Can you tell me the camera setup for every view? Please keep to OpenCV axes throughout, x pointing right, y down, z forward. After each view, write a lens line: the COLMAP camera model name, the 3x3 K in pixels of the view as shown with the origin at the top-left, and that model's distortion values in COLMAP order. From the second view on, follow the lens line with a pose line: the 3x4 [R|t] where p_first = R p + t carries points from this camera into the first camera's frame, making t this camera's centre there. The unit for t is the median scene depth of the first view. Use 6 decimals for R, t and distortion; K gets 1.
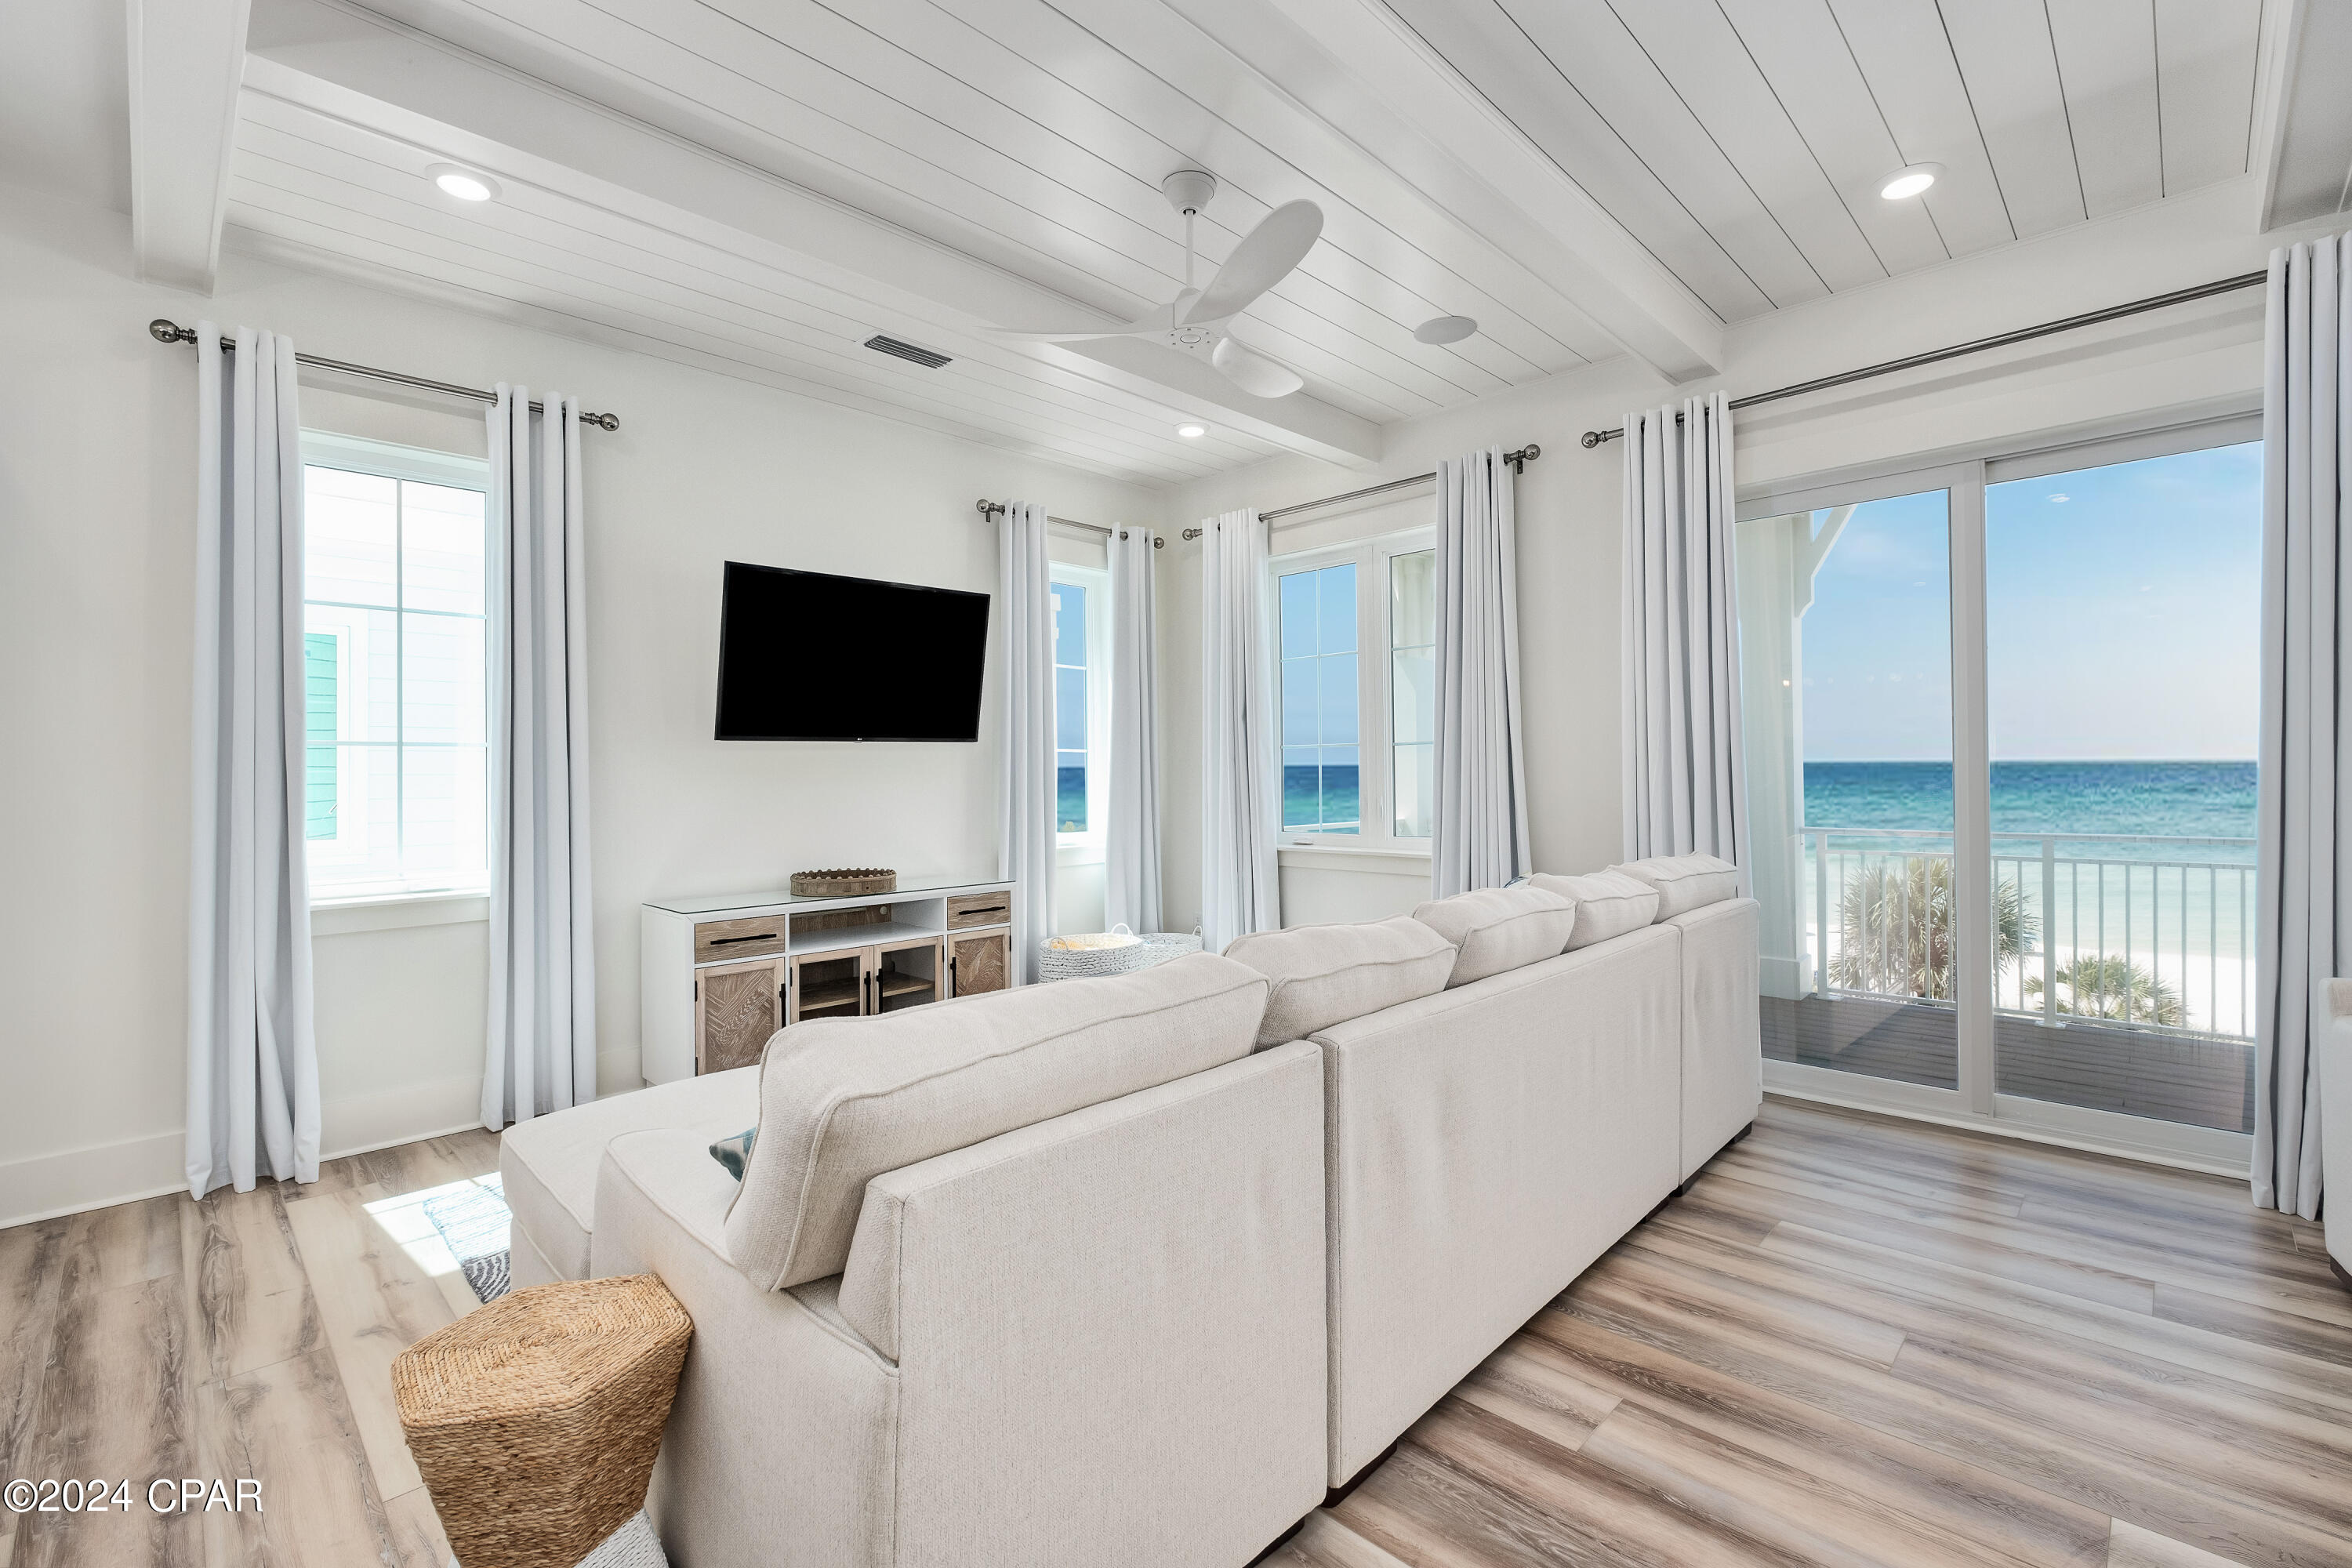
lens RADIAL K [[1016.9, 0, 1179.4], [0, 1016.9, 769.2], [0, 0, 1]] dist [0.005221, -0.007859]
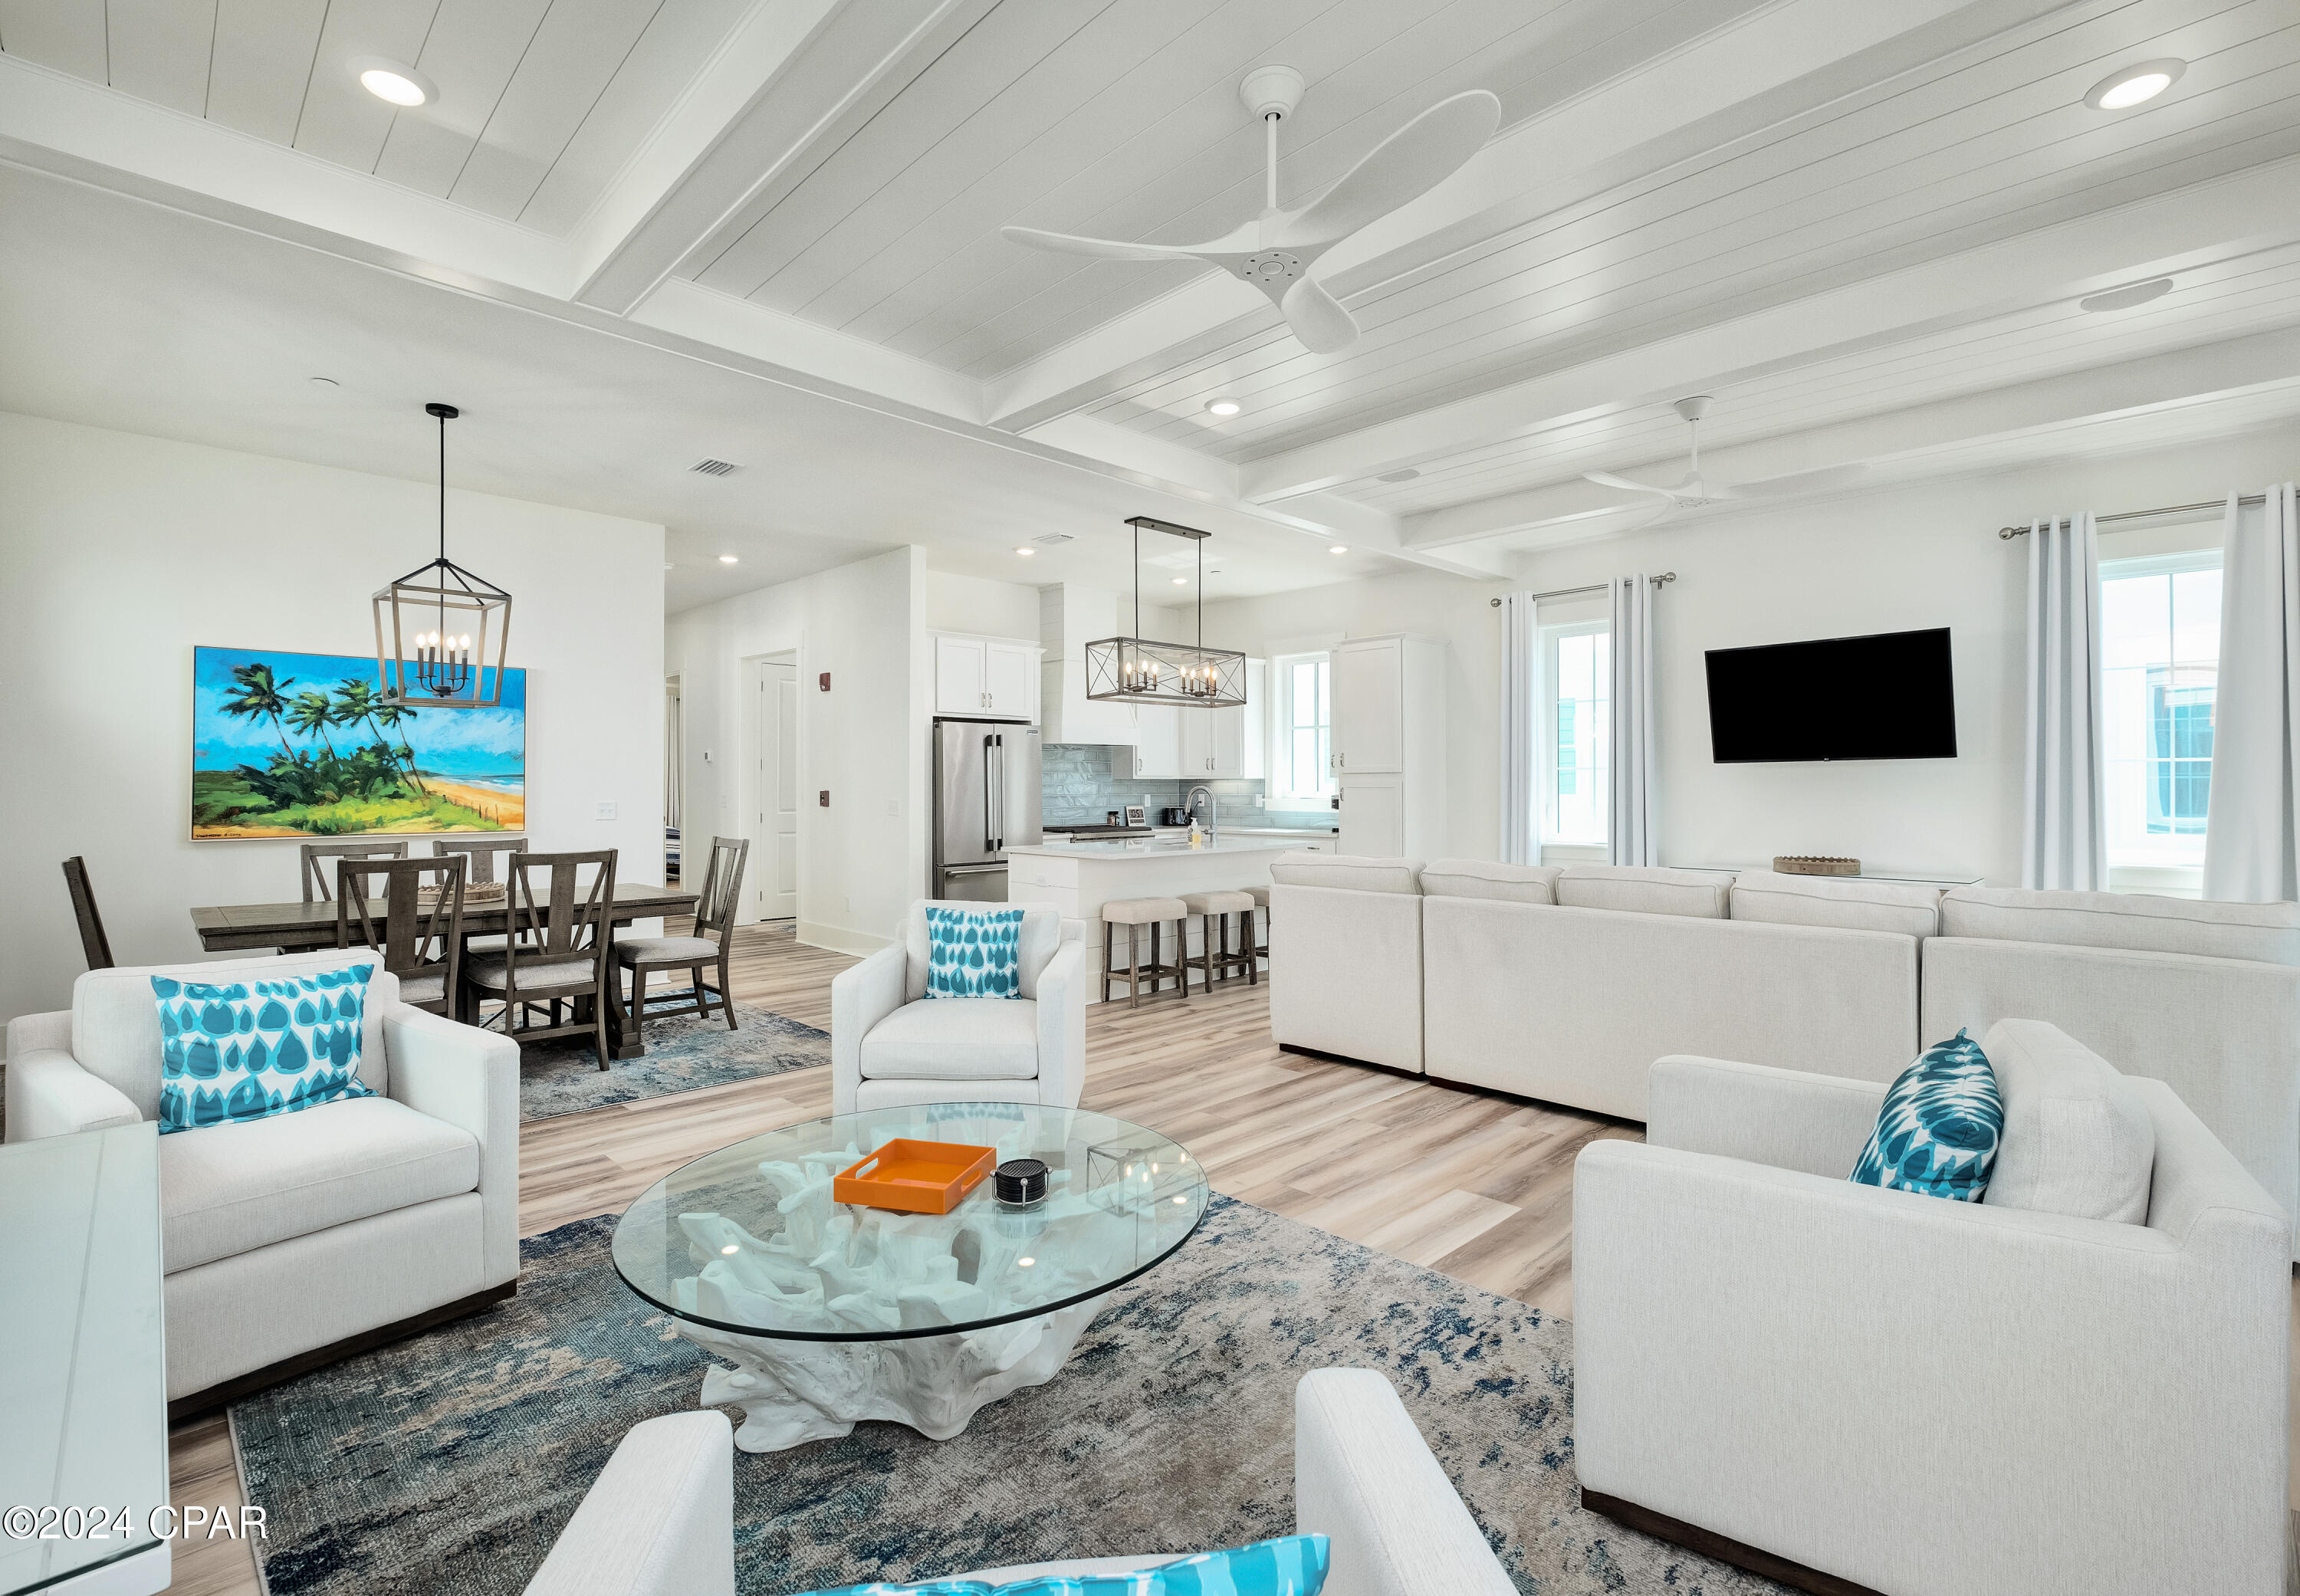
lens RADIAL K [[1040.3, 0, 1159.1], [0, 1040.3, 782.8], [0, 0, 1]] dist [-0.000394, -0.009336]
pose [[-0.004348, 0.007568, -0.999962, 1.309479], [0.008453, 0.999936, 0.007531, -0.020167], [0.999955, -0.008420, -0.004411, 0.169831]]
